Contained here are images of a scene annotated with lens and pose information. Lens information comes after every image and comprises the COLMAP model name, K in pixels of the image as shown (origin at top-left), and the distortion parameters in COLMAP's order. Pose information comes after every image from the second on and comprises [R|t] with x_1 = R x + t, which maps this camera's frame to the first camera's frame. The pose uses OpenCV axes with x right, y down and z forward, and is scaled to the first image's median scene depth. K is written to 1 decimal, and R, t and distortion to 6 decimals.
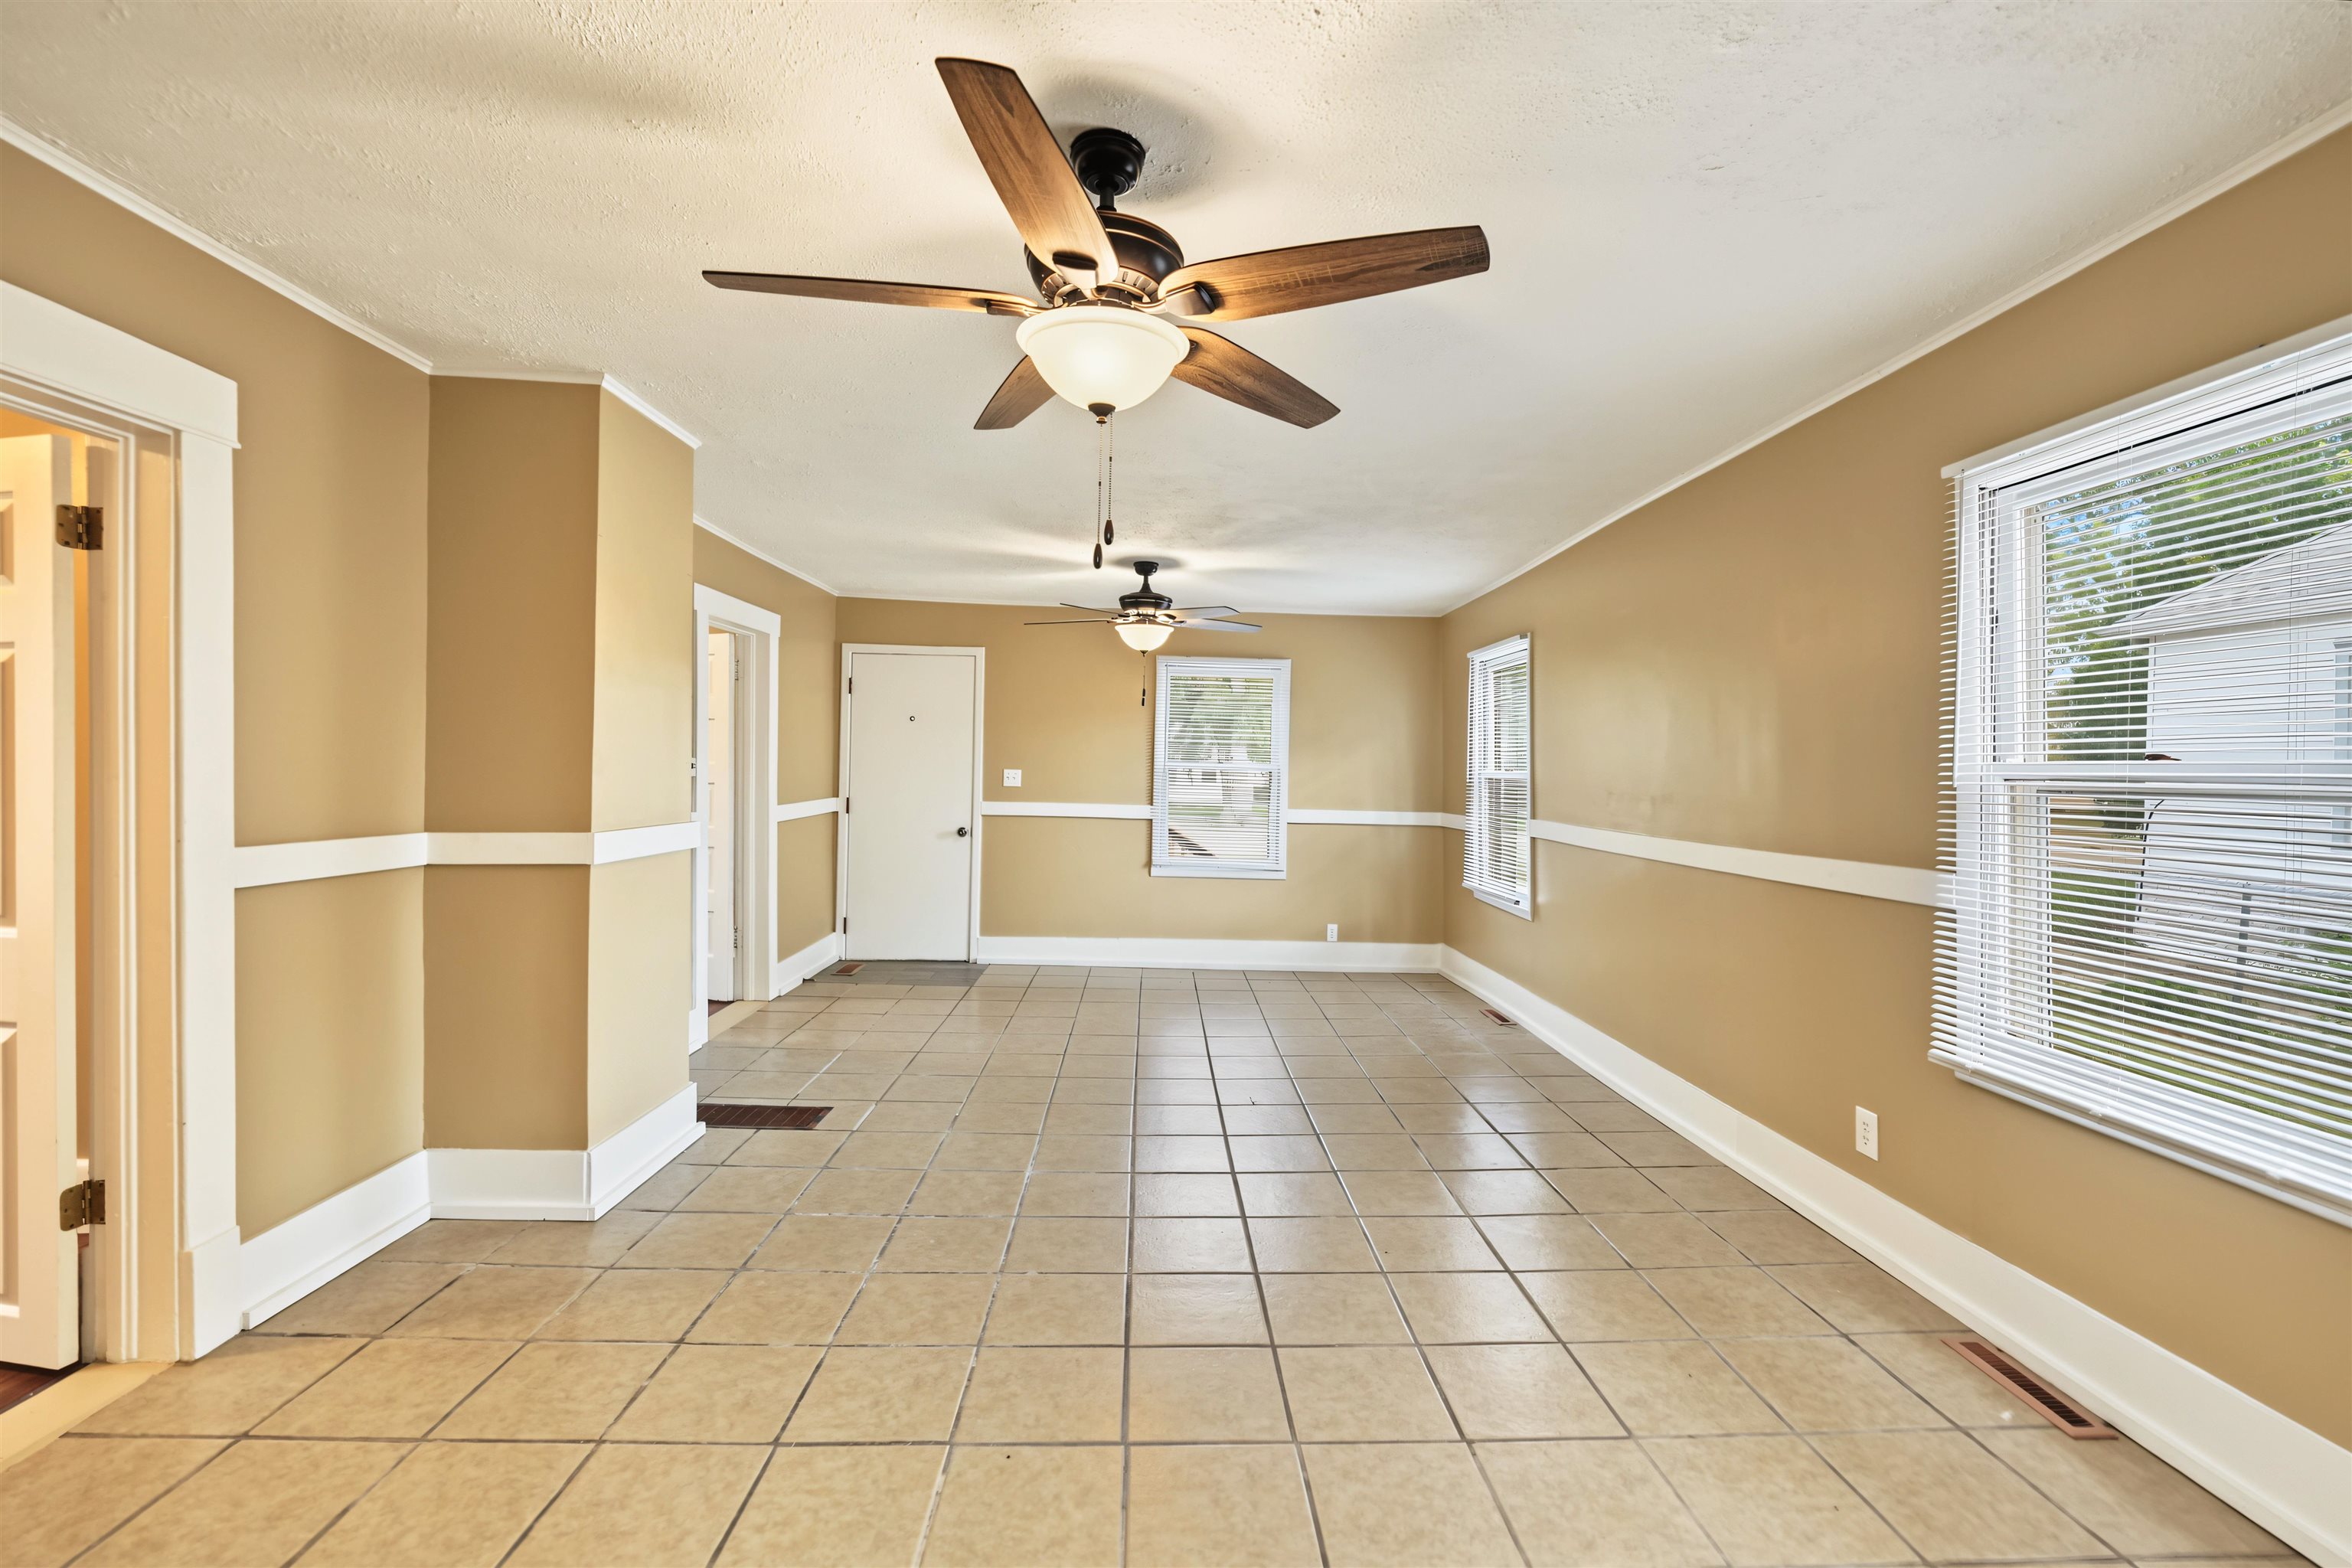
lens RADIAL K [[1000.1, 0, 1179.6], [0, 1000.1, 759.4], [0, 0, 1]] dist [-0.000167, -0.001424]
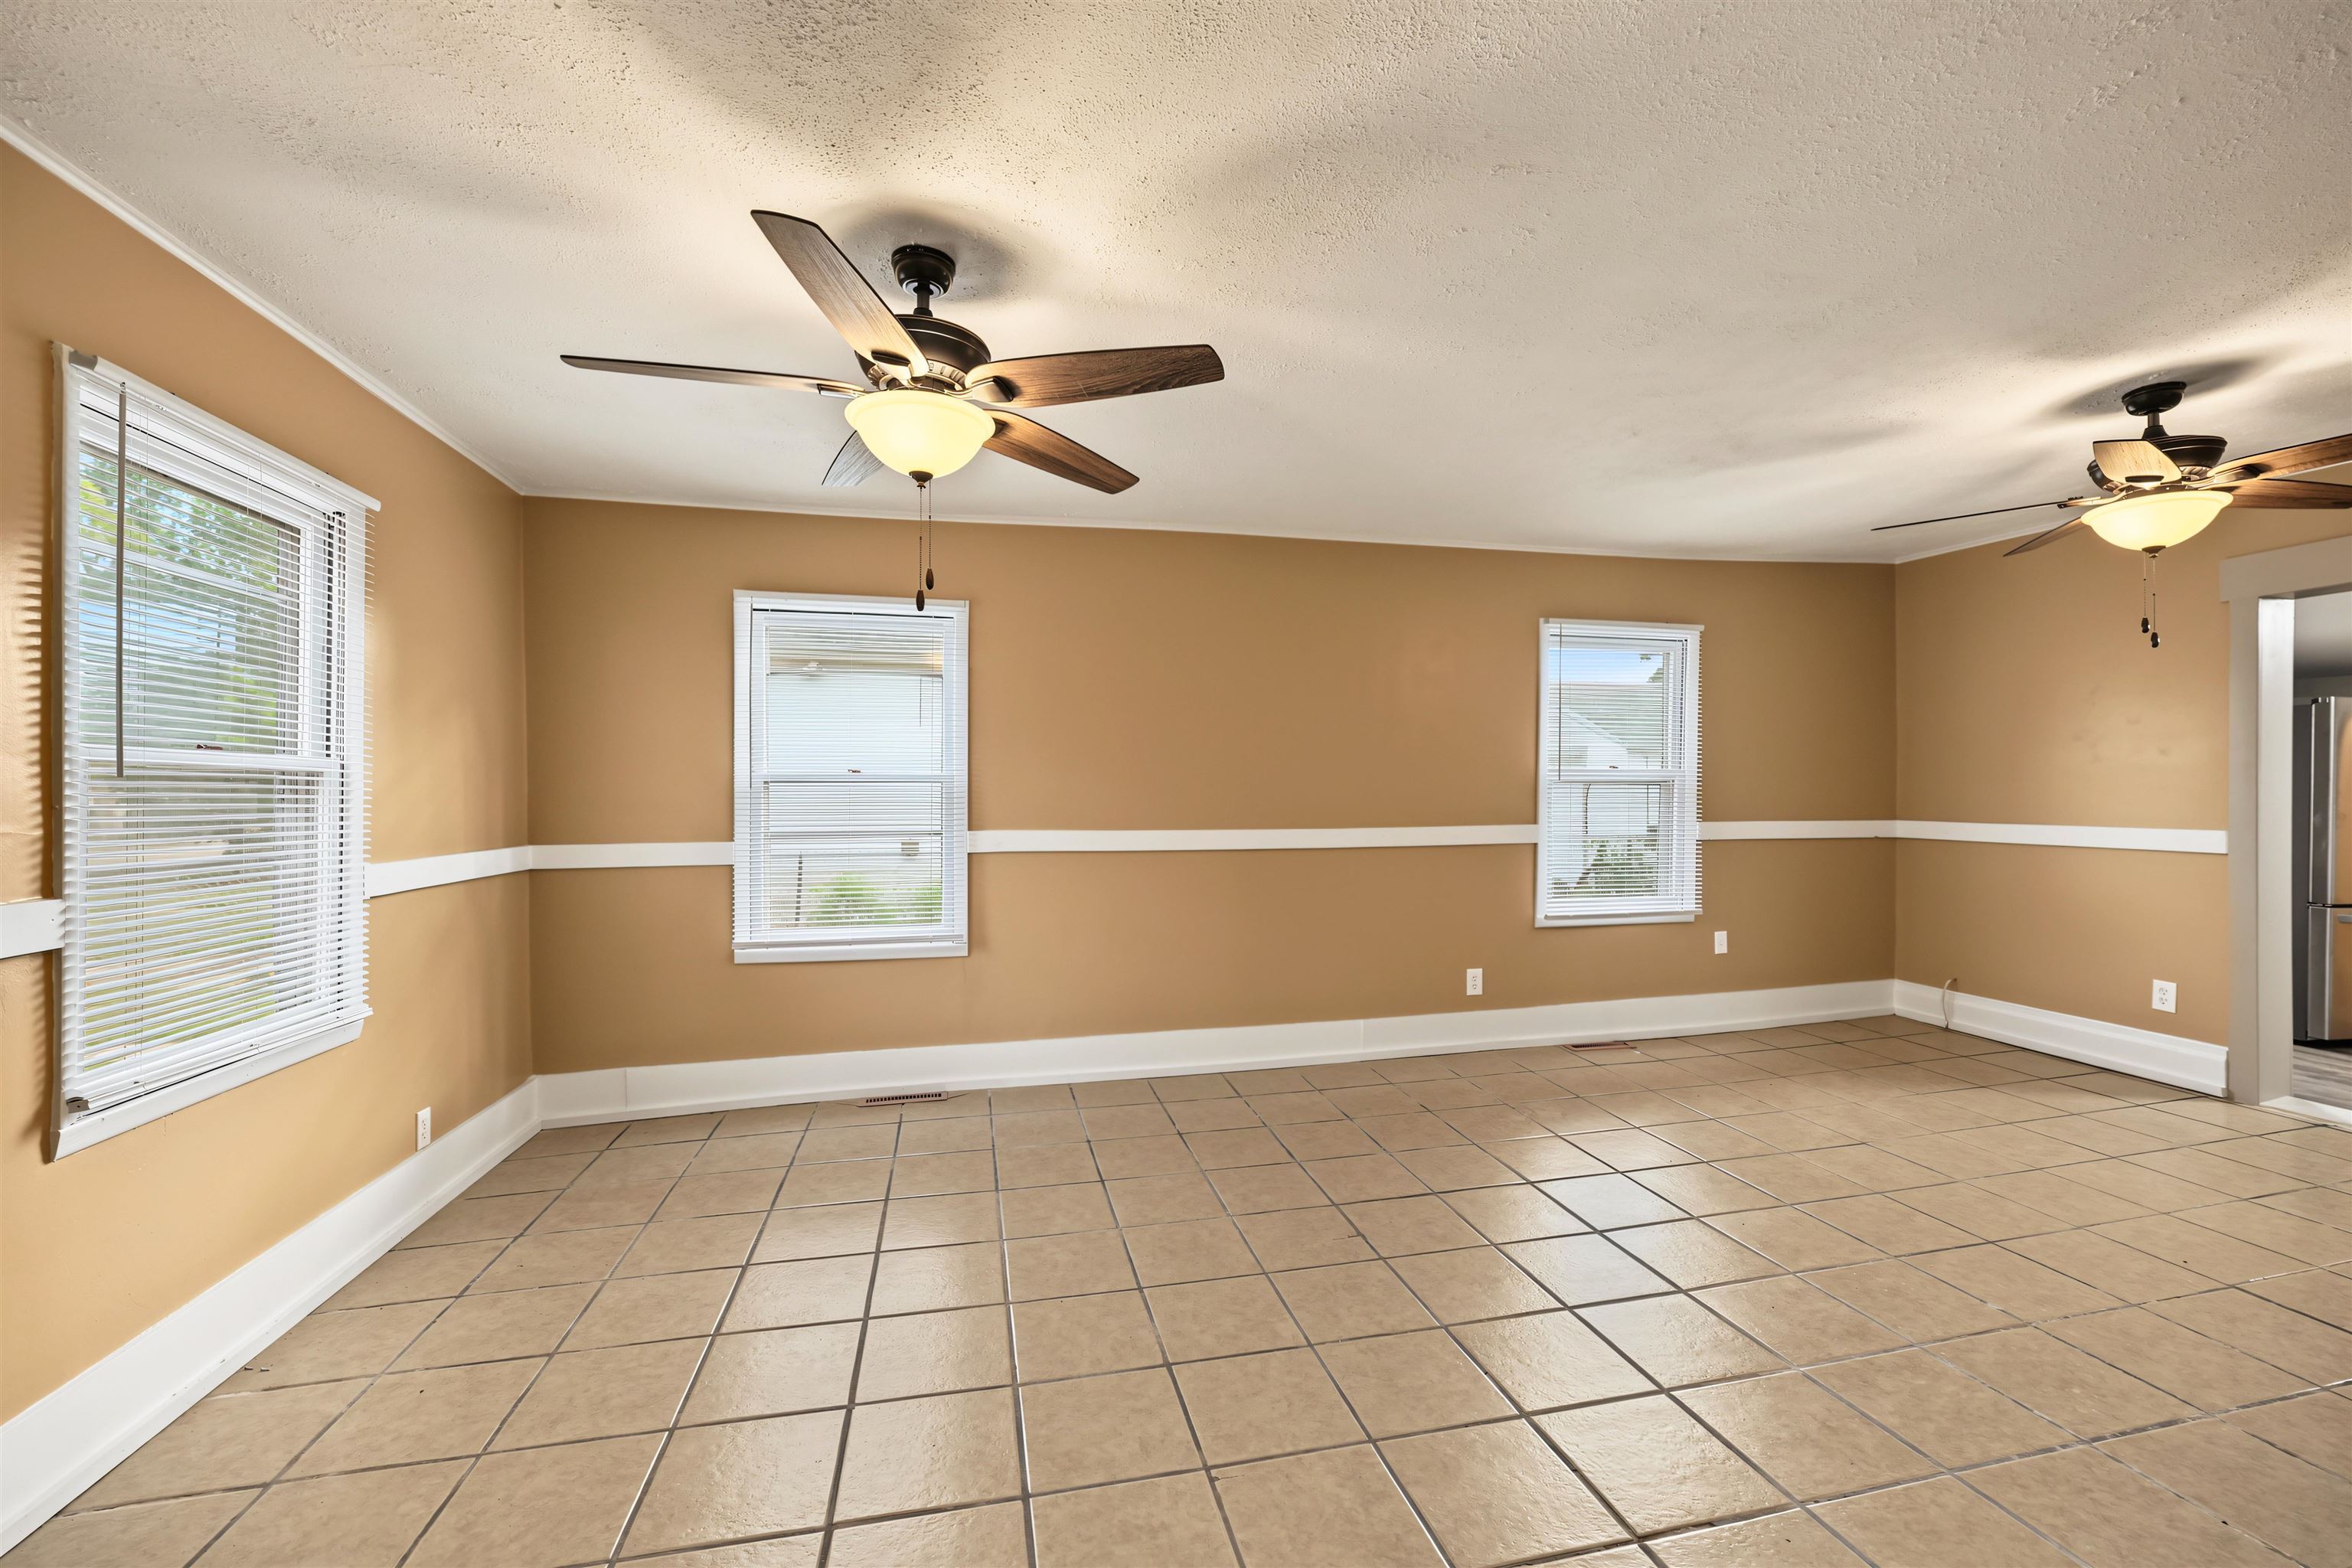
lens RADIAL K [[957.7, 0, 1169.5], [0, 957.7, 790.9], [0, 0, 1]] dist [0.002853, -0.001870]
pose [[-0.196483, -0.018168, 0.980339, -0.800167], [-0.012270, 0.999796, 0.016069, 0.021234], [-0.980431, -0.008871, -0.196666, 1.782549]]
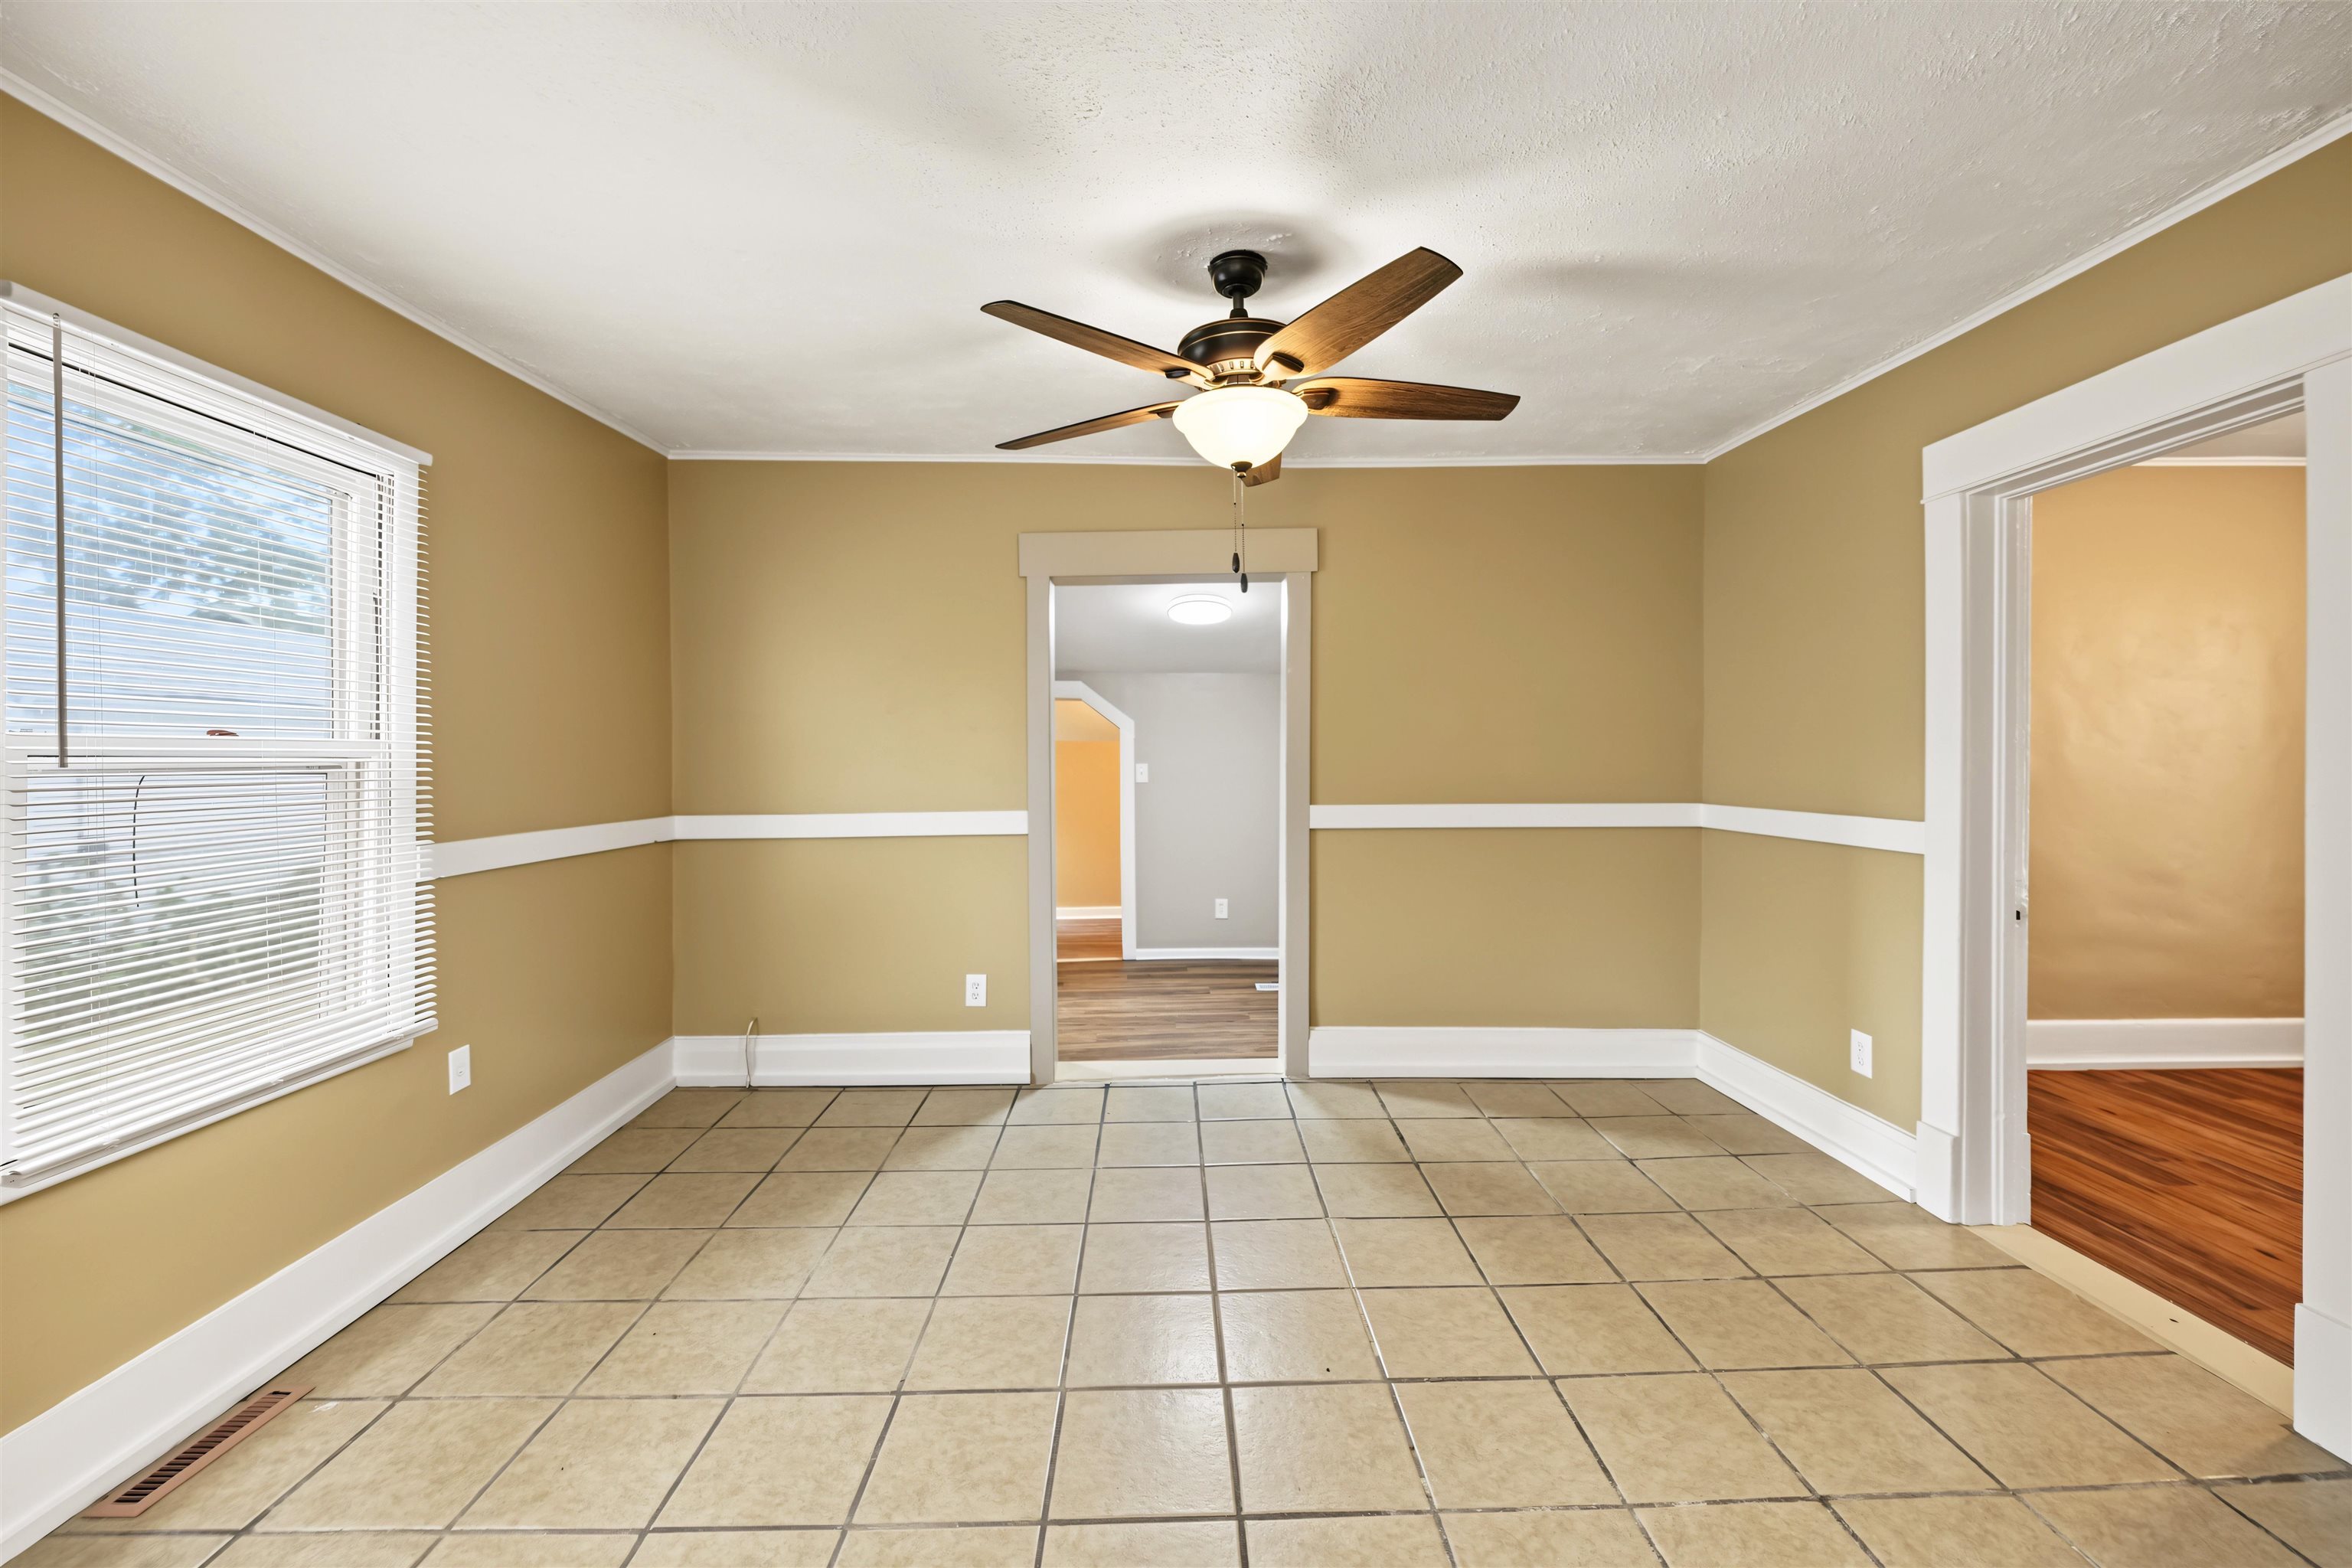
lens RADIAL K [[957.7, 0, 1190.3], [0, 957.7, 759.6], [0, 0, 1]] dist [0.002853, -0.001870]
pose [[-0.999978, -0.006535, 0.001248, -0.009563], [-0.006543, 0.999956, -0.006717, 0.018068], [-0.001204, -0.006725, -0.999977, 1.383600]]
